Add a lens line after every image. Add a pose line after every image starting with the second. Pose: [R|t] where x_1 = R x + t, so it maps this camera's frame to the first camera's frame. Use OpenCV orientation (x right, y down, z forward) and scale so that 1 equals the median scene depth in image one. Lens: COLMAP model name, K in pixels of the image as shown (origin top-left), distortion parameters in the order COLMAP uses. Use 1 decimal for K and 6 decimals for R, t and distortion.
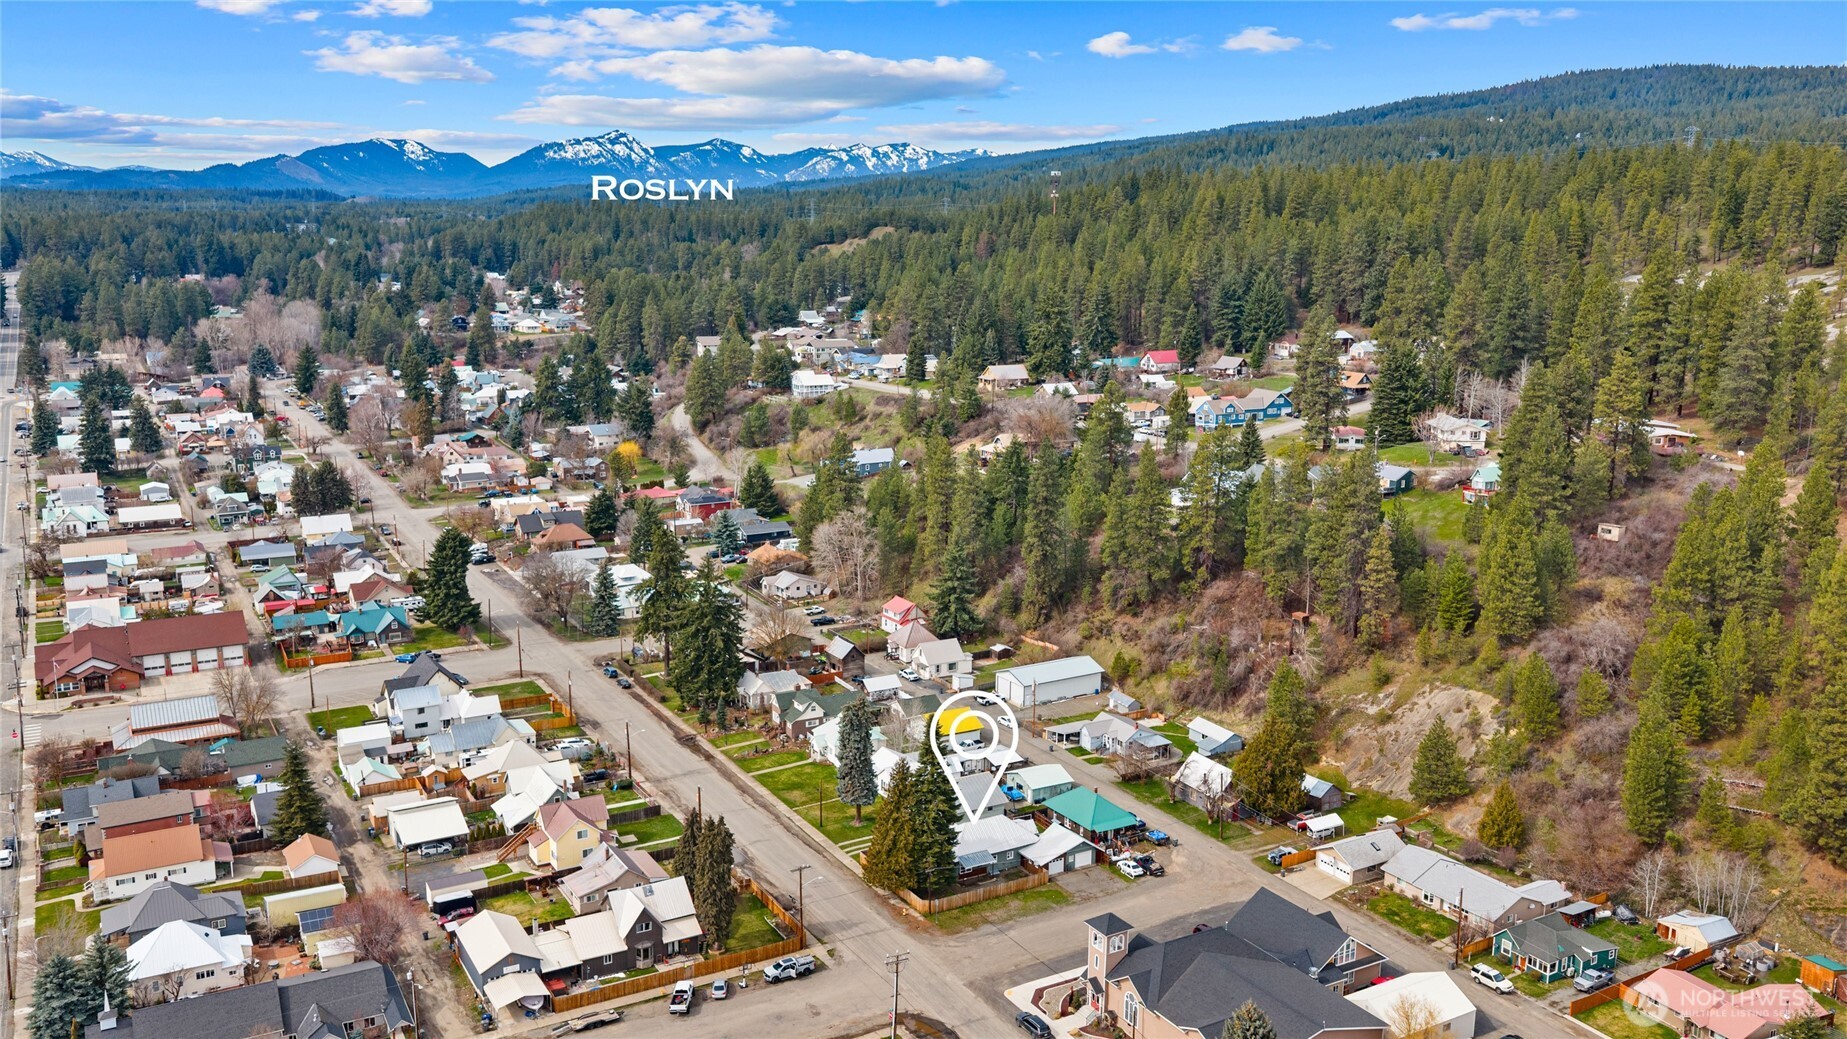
lens RADIAL K [[1505.3, 0, 923.5], [0, 1505.3, 519.5], [0, 0, 1]] dist [-0.035288, -0.001278]
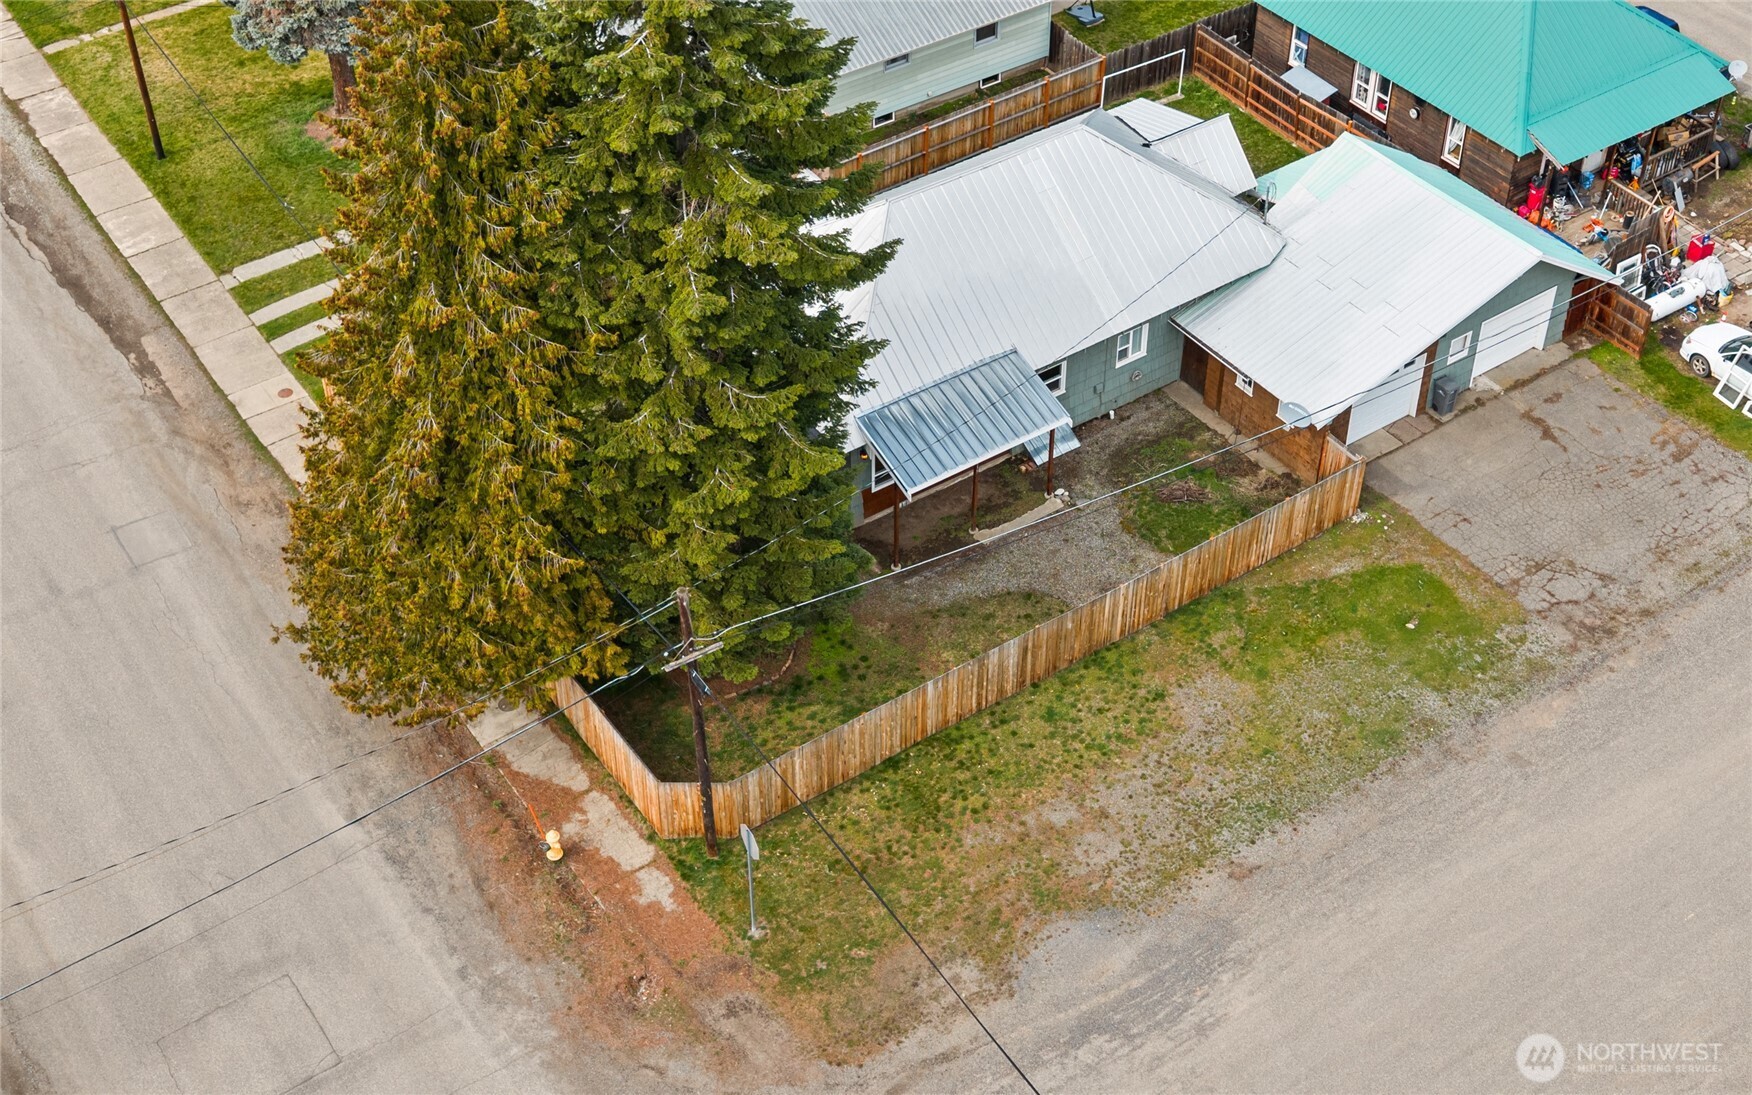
lens RADIAL K [[2380.1, 0, 876.0], [0, 2380.1, 547.5], [0, 0, 1]] dist [-0.009730, 0.058790]
pose [[0.997395, -0.055338, 0.046263, 0.011614], [0.024252, 0.861346, 0.507439, 0.100135], [-0.067929, -0.504995, 0.860445, 0.774692]]
